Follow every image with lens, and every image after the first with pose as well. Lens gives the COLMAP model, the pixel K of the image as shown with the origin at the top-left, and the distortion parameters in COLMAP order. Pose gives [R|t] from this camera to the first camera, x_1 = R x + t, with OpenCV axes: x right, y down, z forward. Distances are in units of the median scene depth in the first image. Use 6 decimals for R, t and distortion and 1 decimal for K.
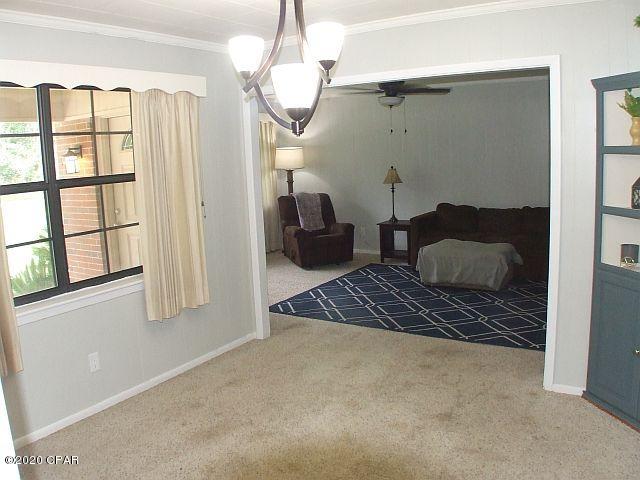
lens RADIAL K [[541.8, 0, 320.2], [0, 541.8, 230.9], [0, 0, 1]] dist [-0.212163, 0.101350]
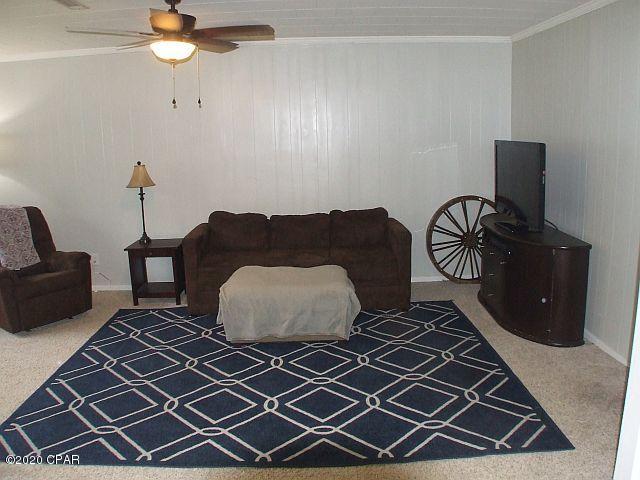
lens RADIAL K [[541.8, 0, 320.2], [0, 541.8, 230.9], [0, 0, 1]] dist [-0.212163, 0.101350]
pose [[0.830896, -0.074277, 0.551448, -0.050201], [0.069439, 0.997145, 0.029682, -0.038501], [-0.552078, 0.013630, 0.833681, 0.336565]]
